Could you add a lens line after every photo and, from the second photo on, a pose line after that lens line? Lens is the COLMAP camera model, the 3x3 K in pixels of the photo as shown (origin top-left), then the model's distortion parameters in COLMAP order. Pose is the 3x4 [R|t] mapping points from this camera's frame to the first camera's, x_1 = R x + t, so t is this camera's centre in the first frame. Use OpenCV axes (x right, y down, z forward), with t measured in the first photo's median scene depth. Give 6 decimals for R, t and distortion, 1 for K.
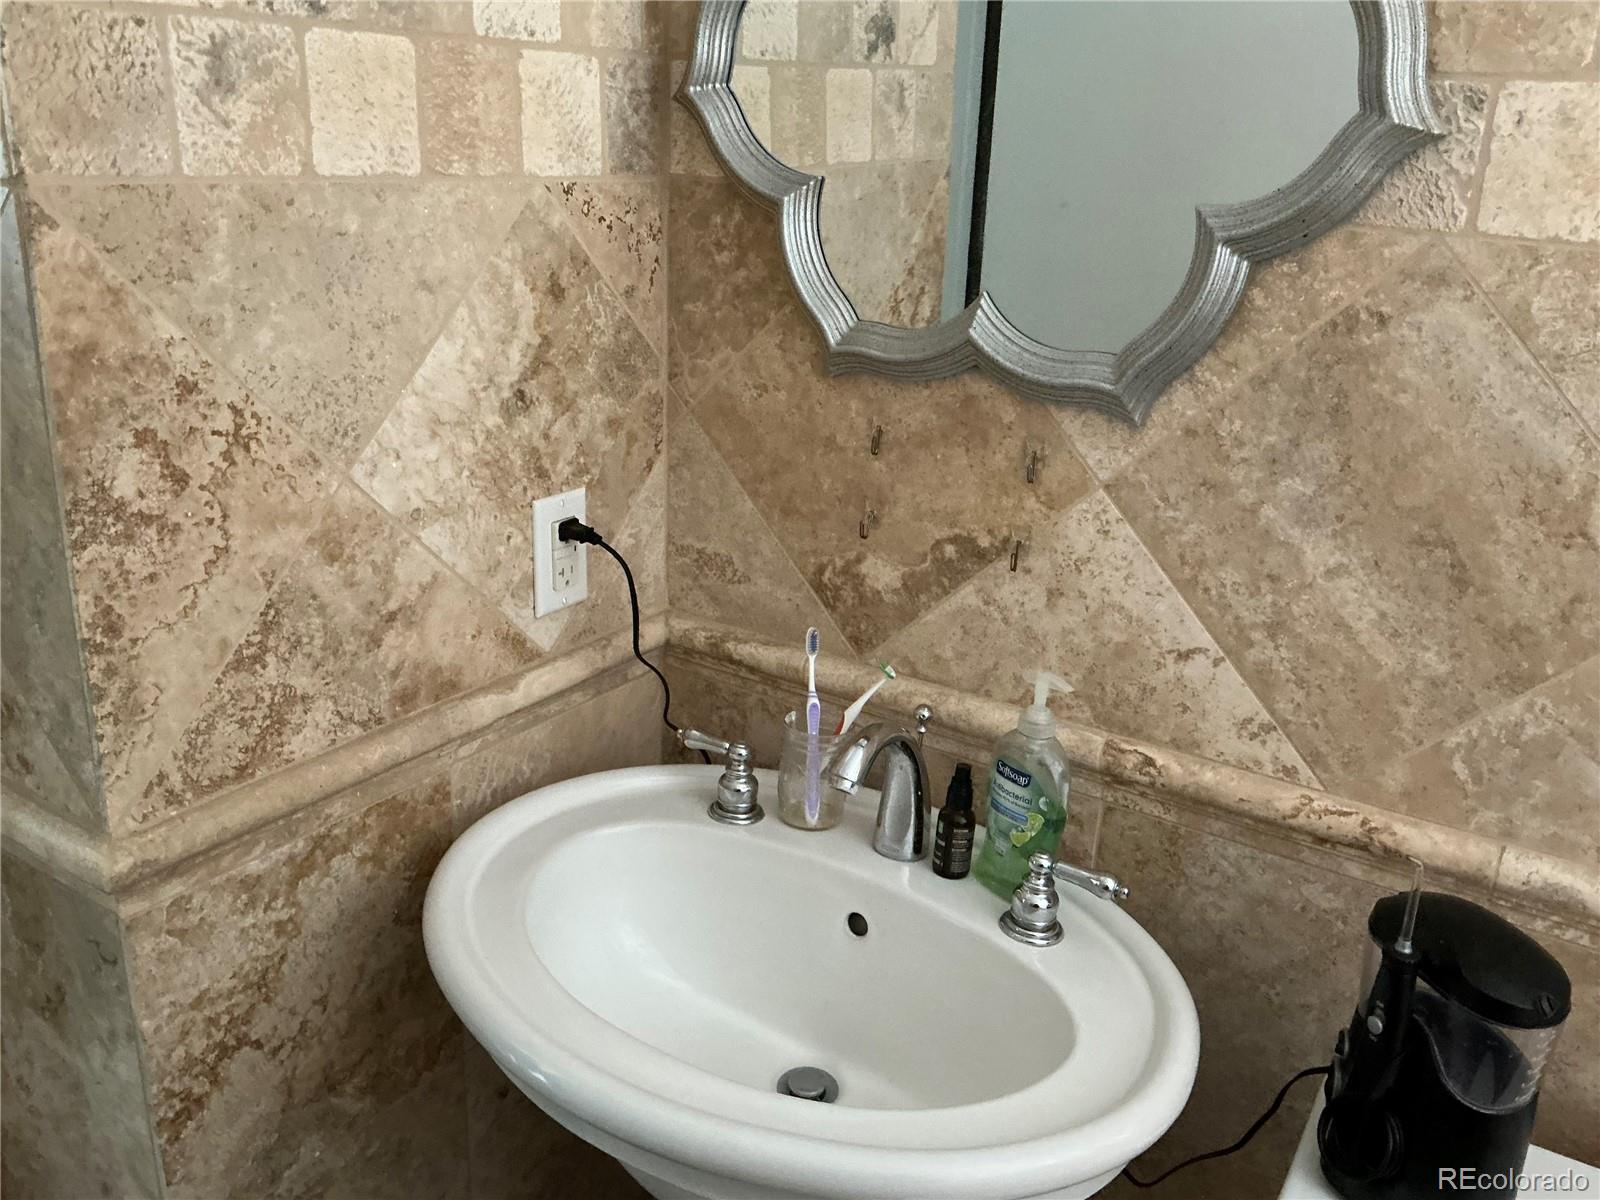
lens RADIAL K [[1344.3, 0, 800.0], [0, 1344.3, 600.0], [0, 0, 1]] dist [0.174755, -0.367151]
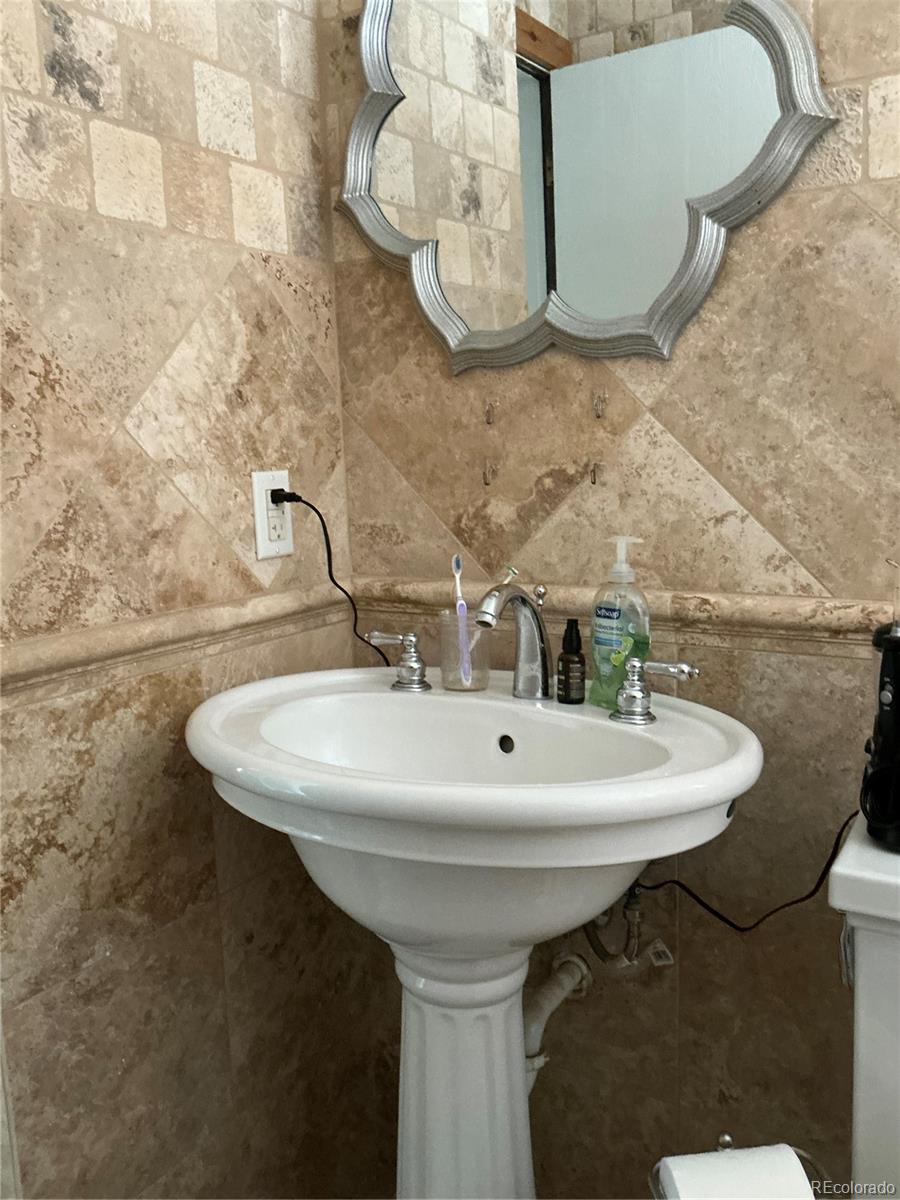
lens RADIAL K [[1008.2, 0, 450.3], [0, 1008.2, 585.0], [0, 0, 1]] dist [0.174755, -0.367151]
pose [[0.996651, -0.081393, 0.007889, -0.008736], [0.081412, 0.978531, -0.189339, 0.287261], [0.007692, 0.189348, 0.981880, -0.022045]]
